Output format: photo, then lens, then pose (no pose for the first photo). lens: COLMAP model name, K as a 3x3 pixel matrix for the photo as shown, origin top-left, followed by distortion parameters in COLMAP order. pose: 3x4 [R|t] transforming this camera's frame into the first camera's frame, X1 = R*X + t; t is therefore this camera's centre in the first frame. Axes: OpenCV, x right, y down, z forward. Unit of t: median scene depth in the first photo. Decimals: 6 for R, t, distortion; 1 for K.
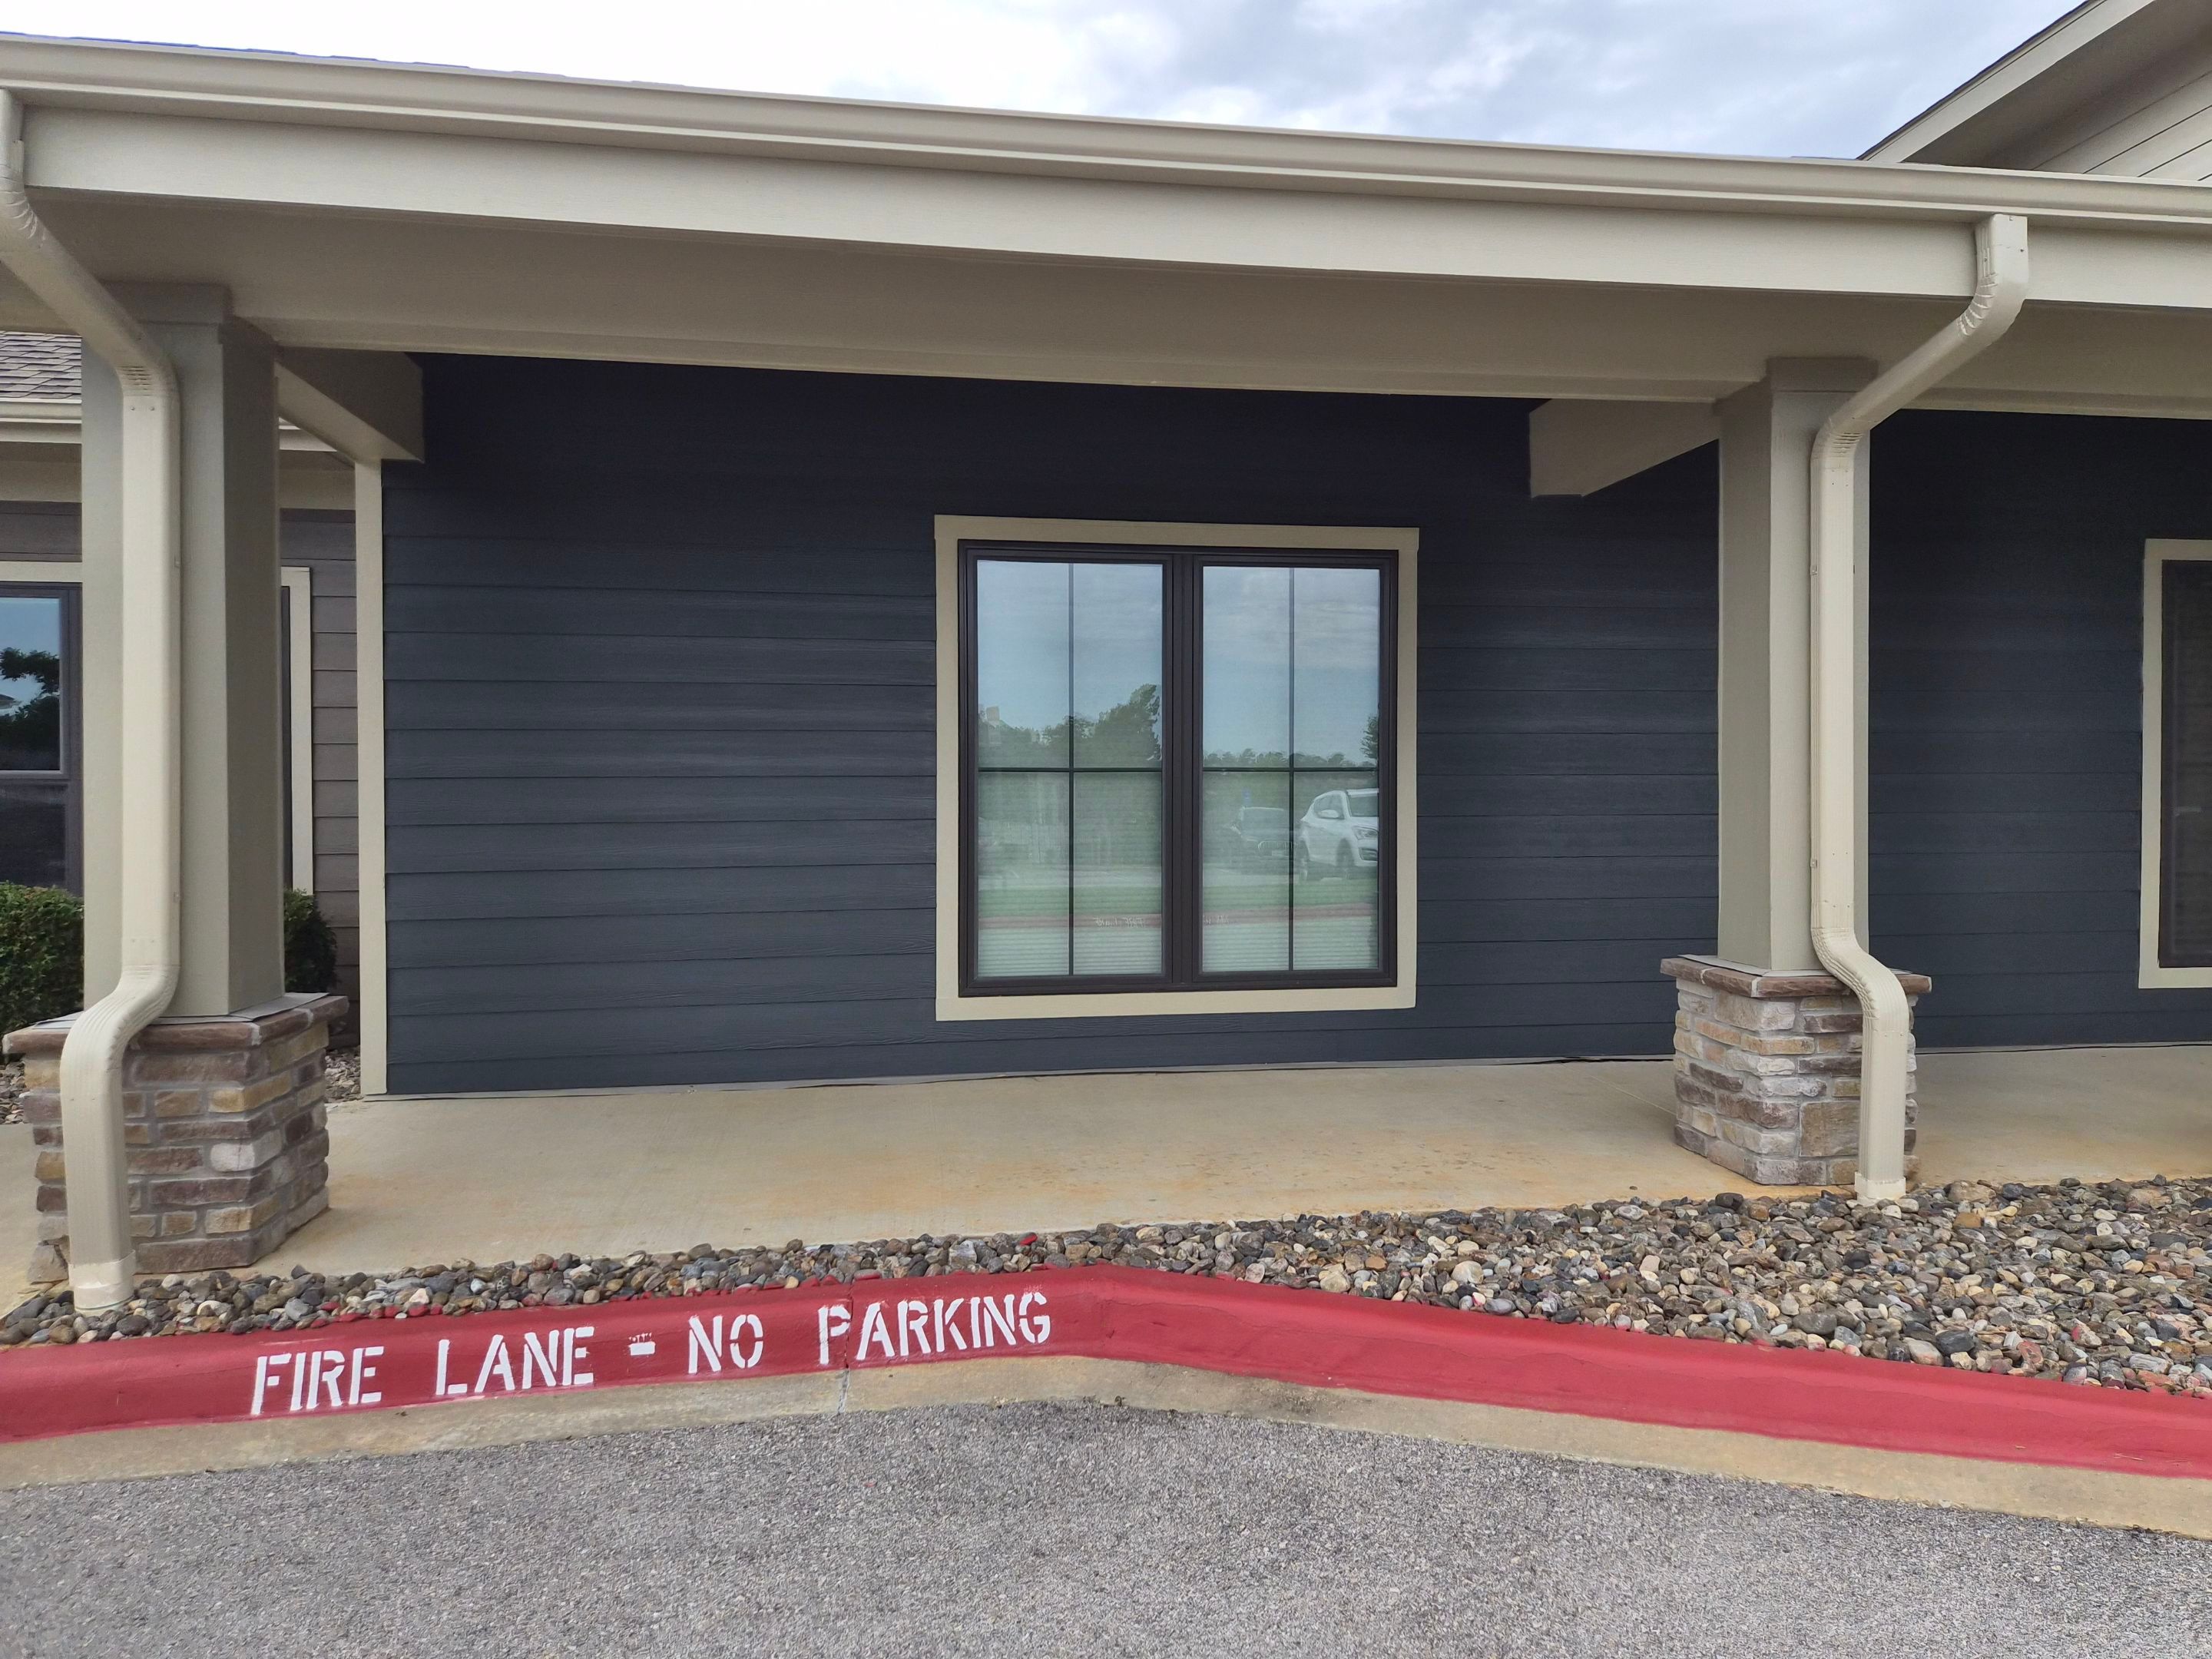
lens RADIAL K [[1477.4, 0, 1105.8], [0, 1477.4, 815.6], [0, 0, 1]] dist [0.067458, -0.048669]
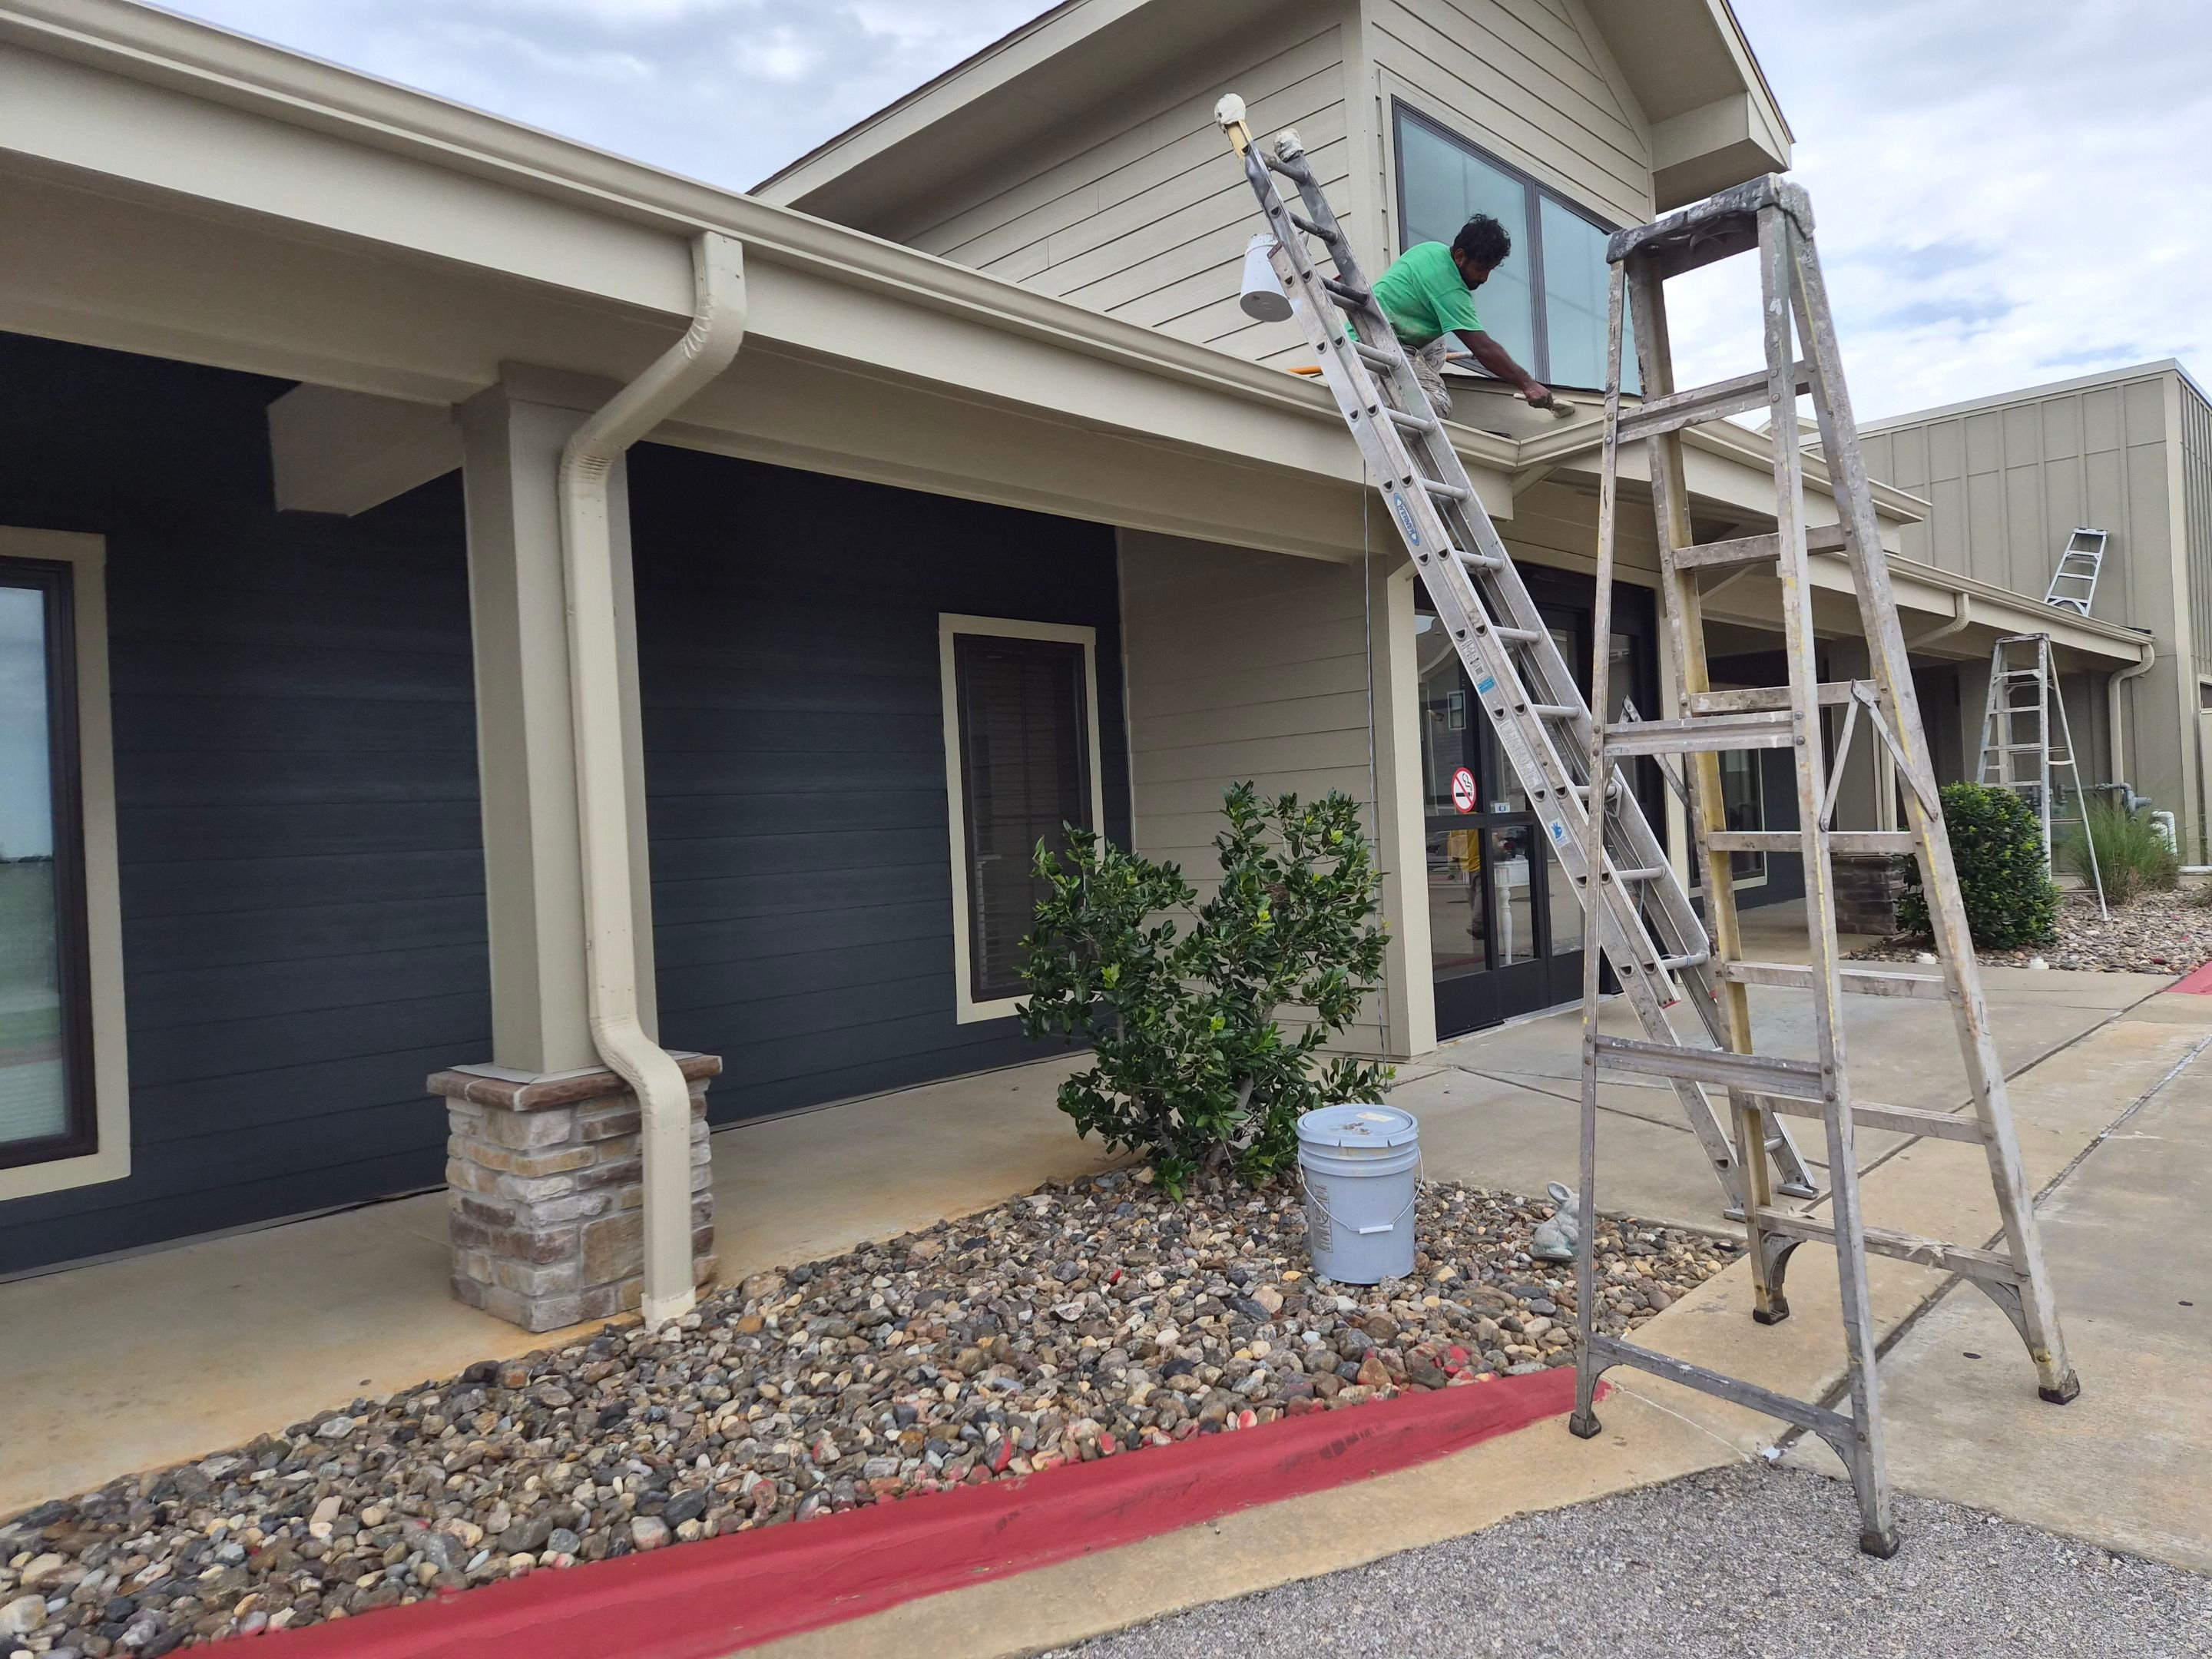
lens RADIAL K [[1460.5, 0, 1112.4], [0, 1460.5, 842.8], [0, 0, 1]] dist [0.059351, -0.040932]
pose [[0.790680, -0.043778, 0.610662, 0.173698], [0.061192, 0.998096, -0.007679, -0.001740], [-0.609164, 0.043439, 0.791854, 0.118851]]
